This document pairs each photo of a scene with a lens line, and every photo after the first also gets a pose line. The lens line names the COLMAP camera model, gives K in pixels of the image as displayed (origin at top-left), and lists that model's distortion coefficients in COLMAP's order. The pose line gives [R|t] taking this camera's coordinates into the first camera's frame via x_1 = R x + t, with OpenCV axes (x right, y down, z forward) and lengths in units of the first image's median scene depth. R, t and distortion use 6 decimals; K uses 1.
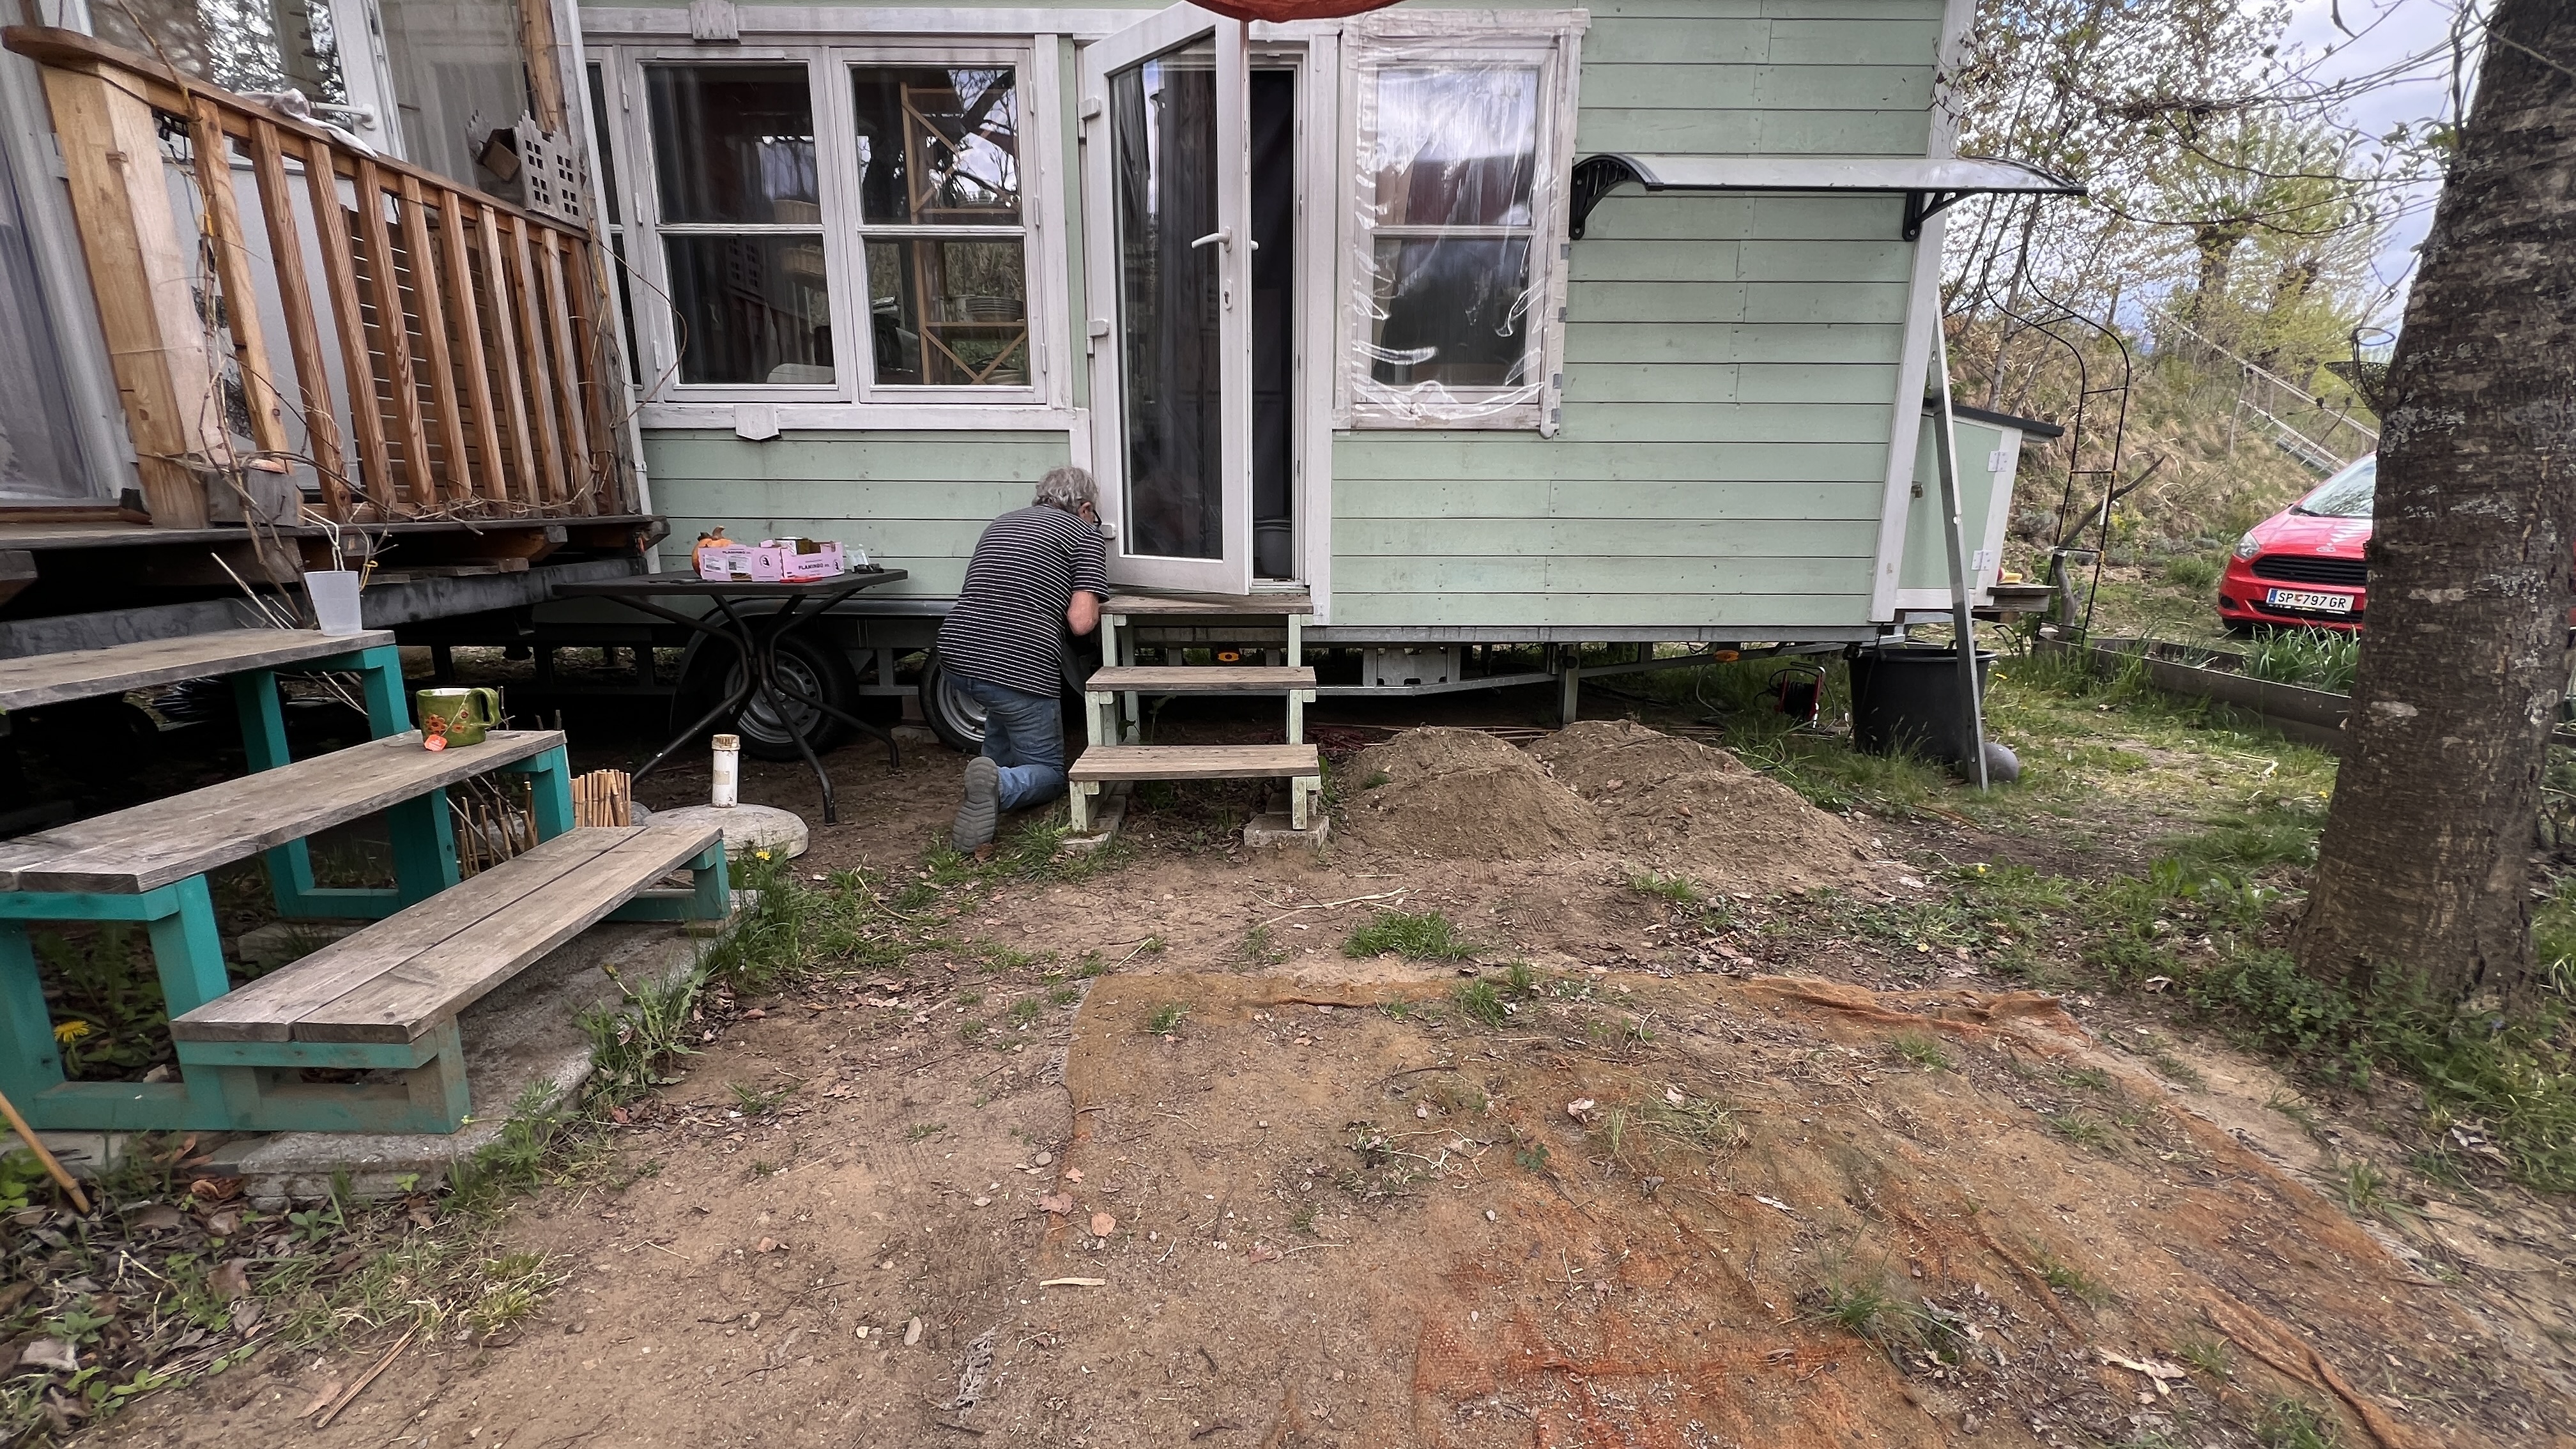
lens RADIAL K [[1031.0, 0, 1287.9], [0, 1031.0, 735.4], [0, 0, 1]] dist [-0.002219, -0.000605]
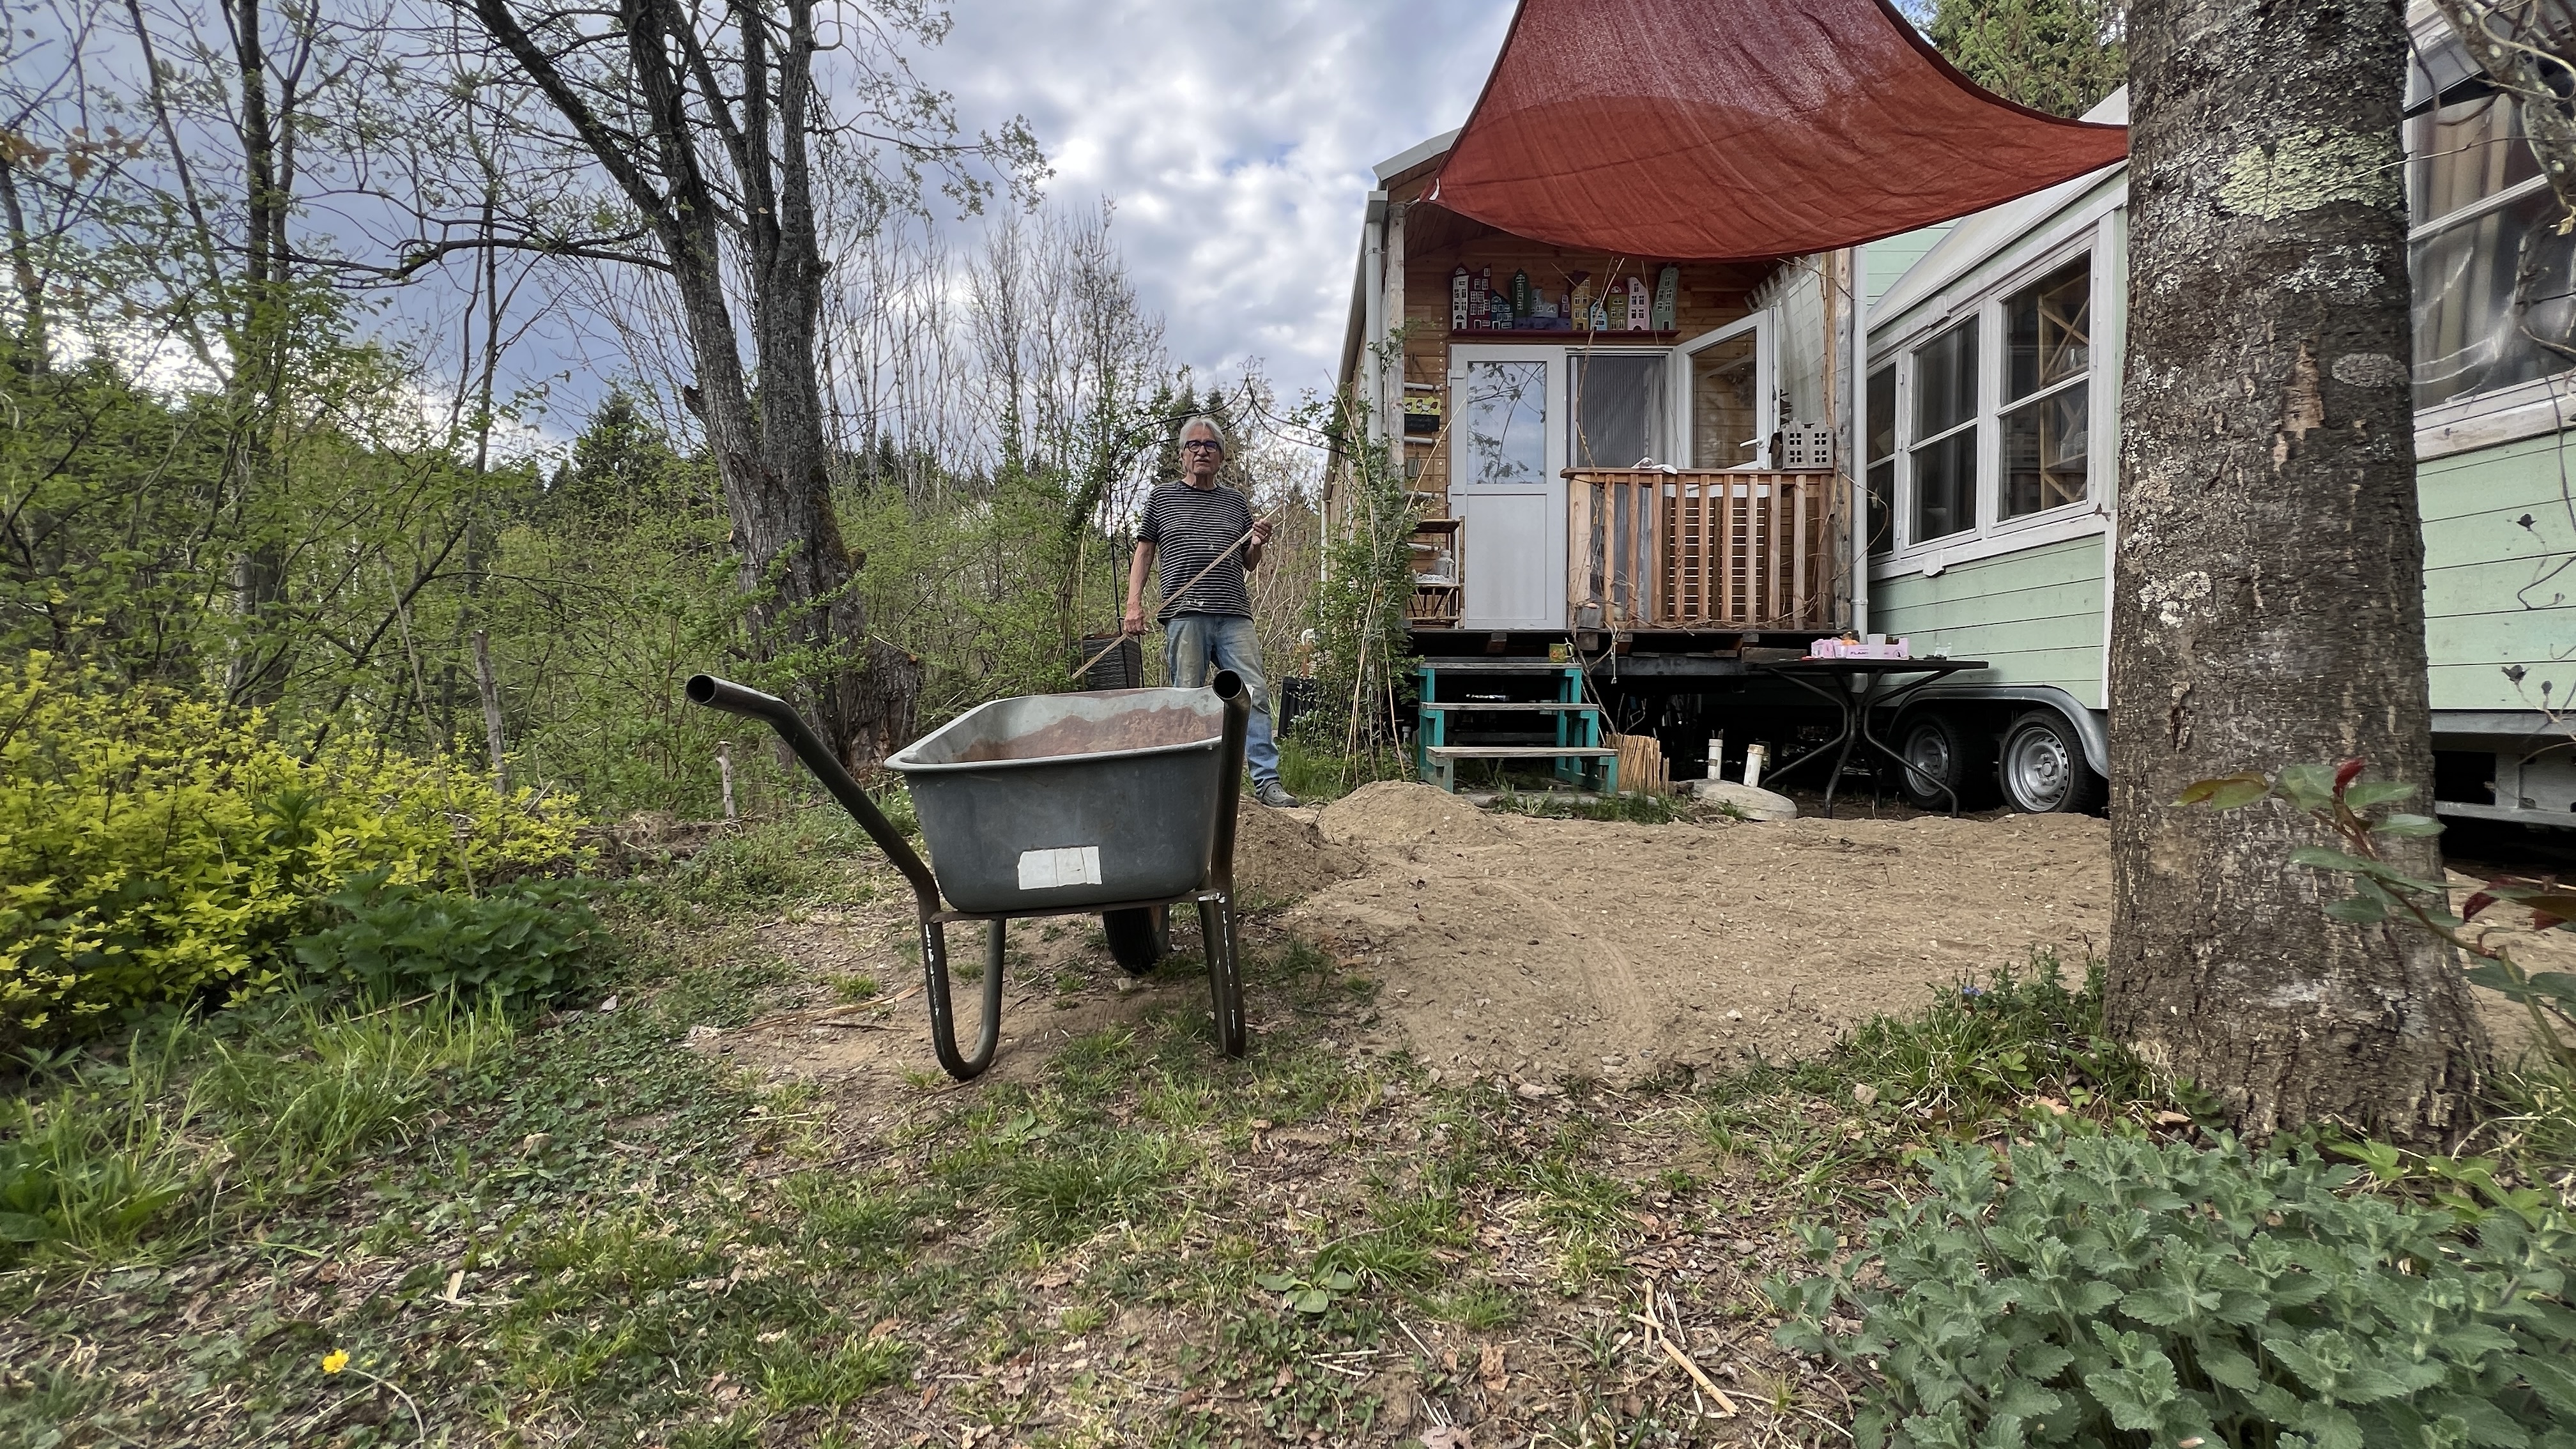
lens RADIAL K [[1031.0, 0, 1289.6], [0, 1031.0, 717.4], [0, 0, 1]] dist [-0.002219, -0.000605]
pose [[-0.015296, 0.009365, -0.999839, 0.985454], [-0.228926, 0.973362, 0.012619, 0.092281], [0.973324, 0.229082, -0.012744, 0.222210]]
